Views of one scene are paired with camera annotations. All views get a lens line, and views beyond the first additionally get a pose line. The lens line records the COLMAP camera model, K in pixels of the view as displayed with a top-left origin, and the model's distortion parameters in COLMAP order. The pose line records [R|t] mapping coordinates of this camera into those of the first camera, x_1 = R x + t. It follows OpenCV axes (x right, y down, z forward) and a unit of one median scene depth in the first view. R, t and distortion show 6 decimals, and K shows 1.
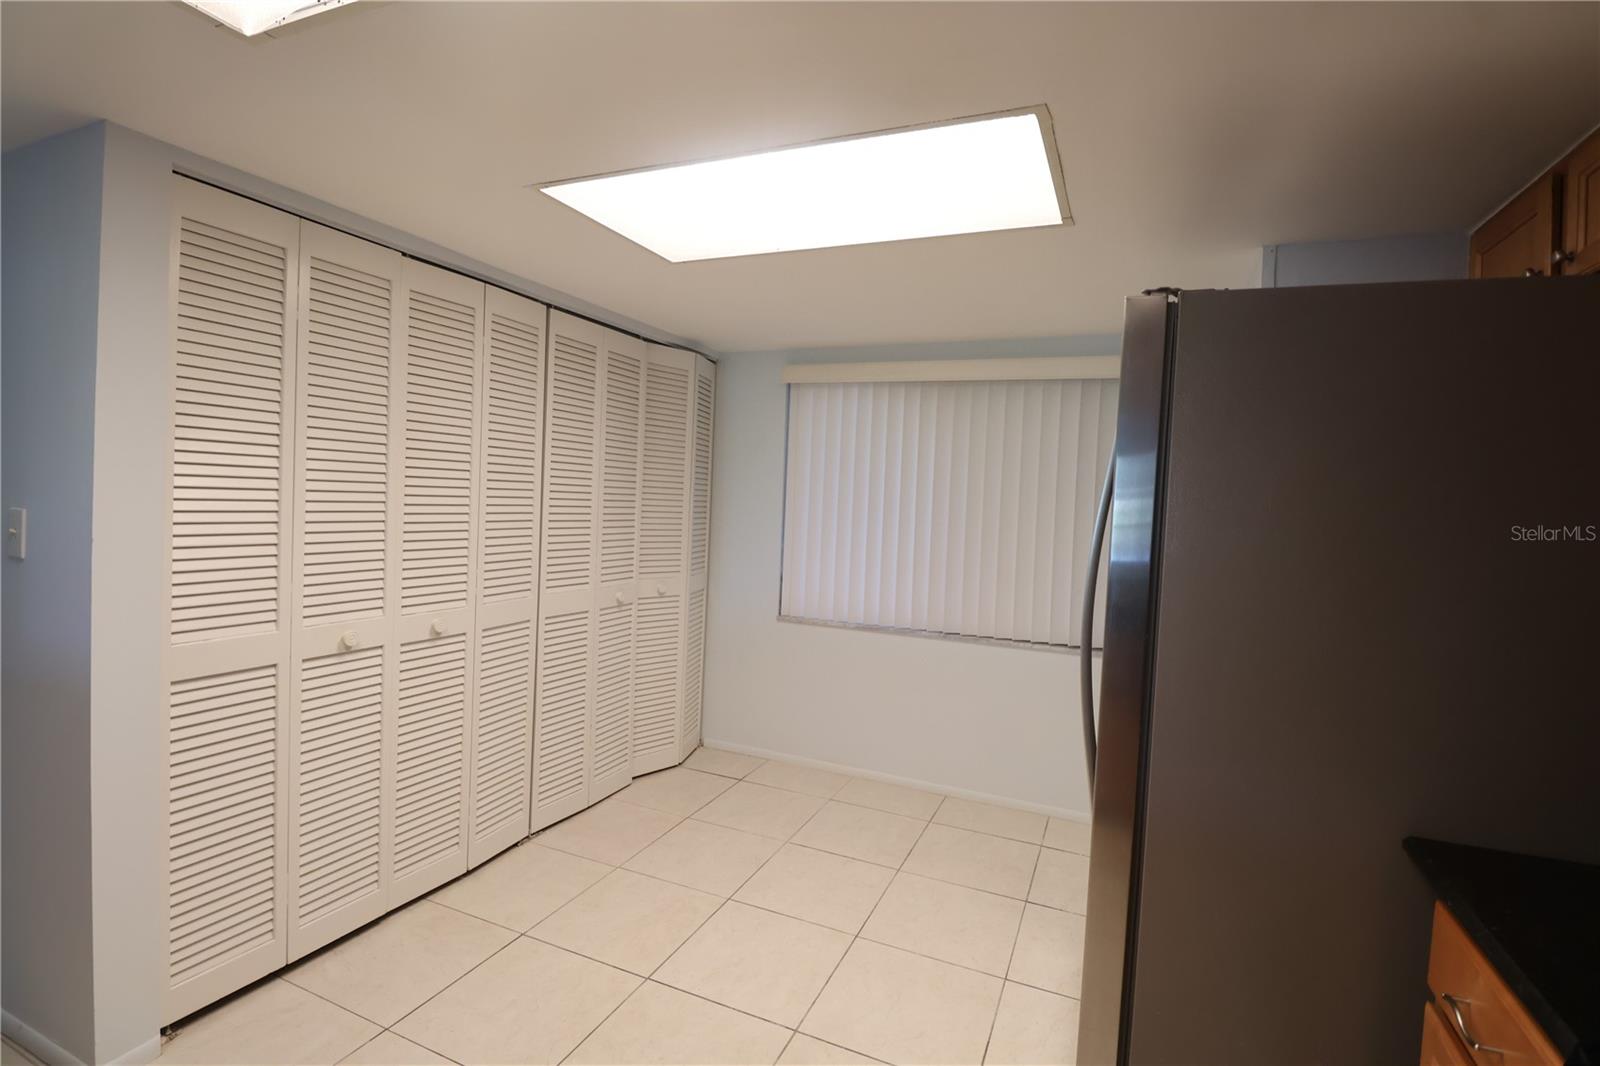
lens RADIAL K [[748.8, 0, 809.4], [0, 748.8, 524.6], [0, 0, 1]] dist [-0.001156, -0.000144]
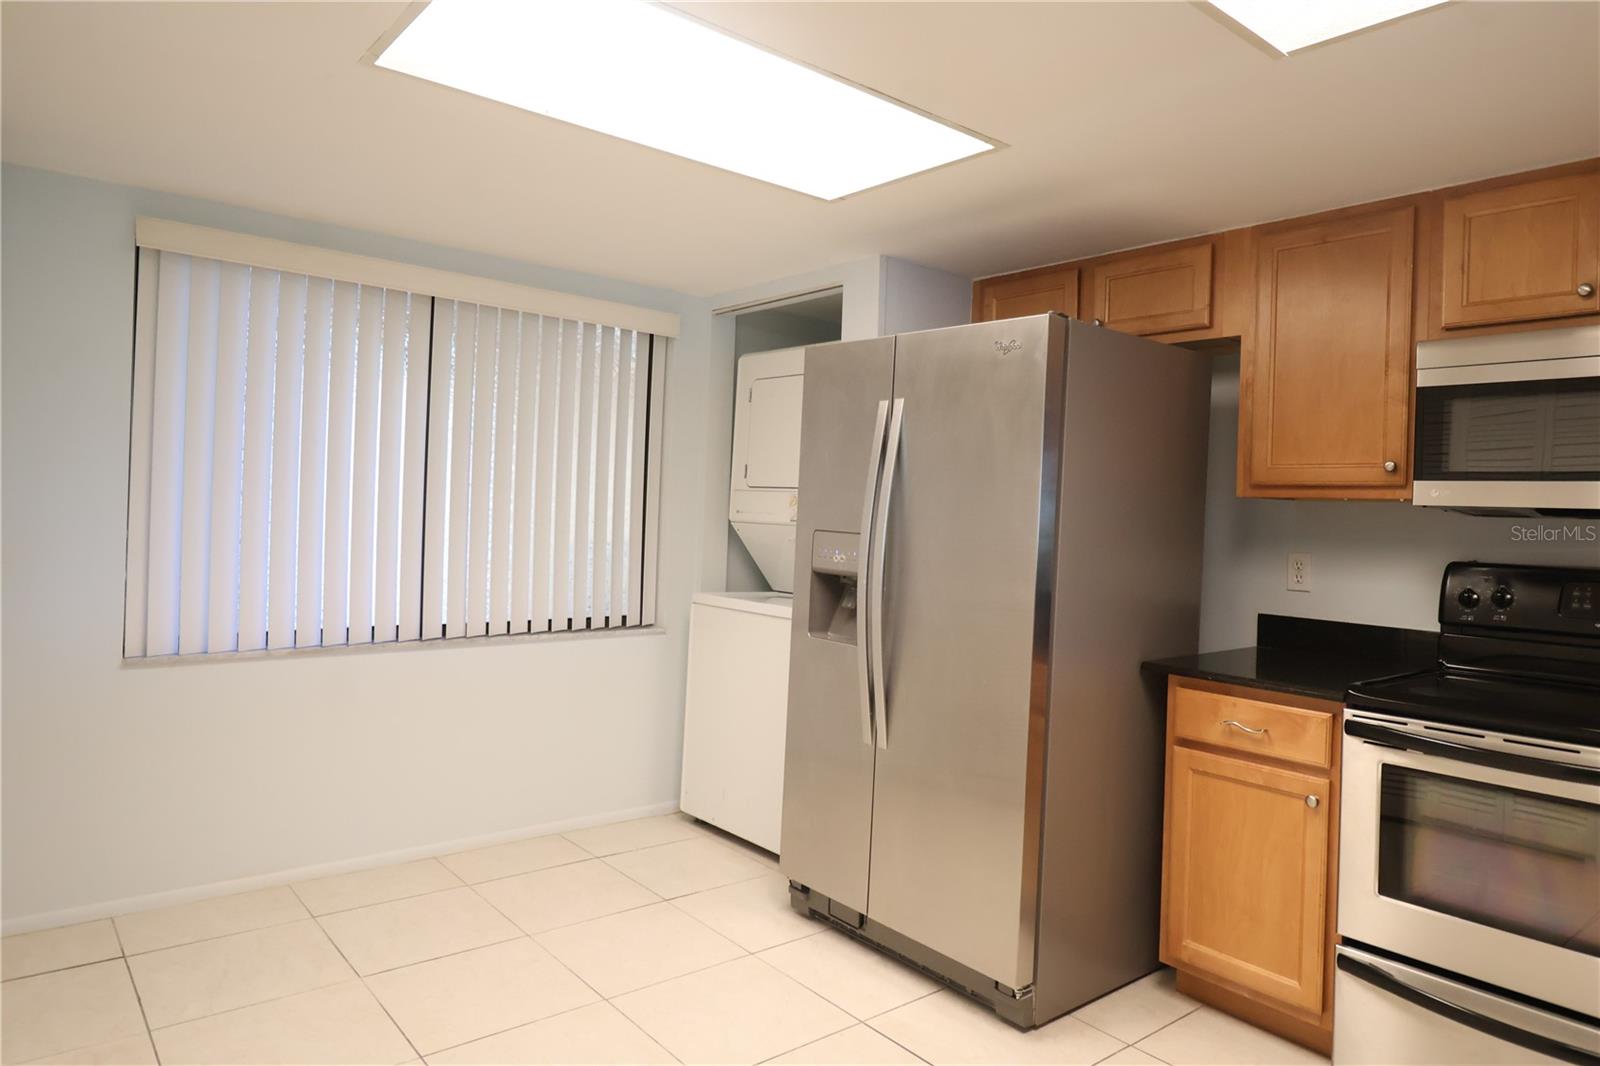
lens RADIAL K [[1004.0, 0, 814.4], [0, 1004.0, 505.5], [0, 0, 1]] dist [0.000692, -0.000780]
pose [[0.452145, -0.030247, 0.891431, -0.491521], [0.014230, 0.999542, 0.026697, -0.005313], [-0.891831, 0.000614, 0.452368, 0.202969]]
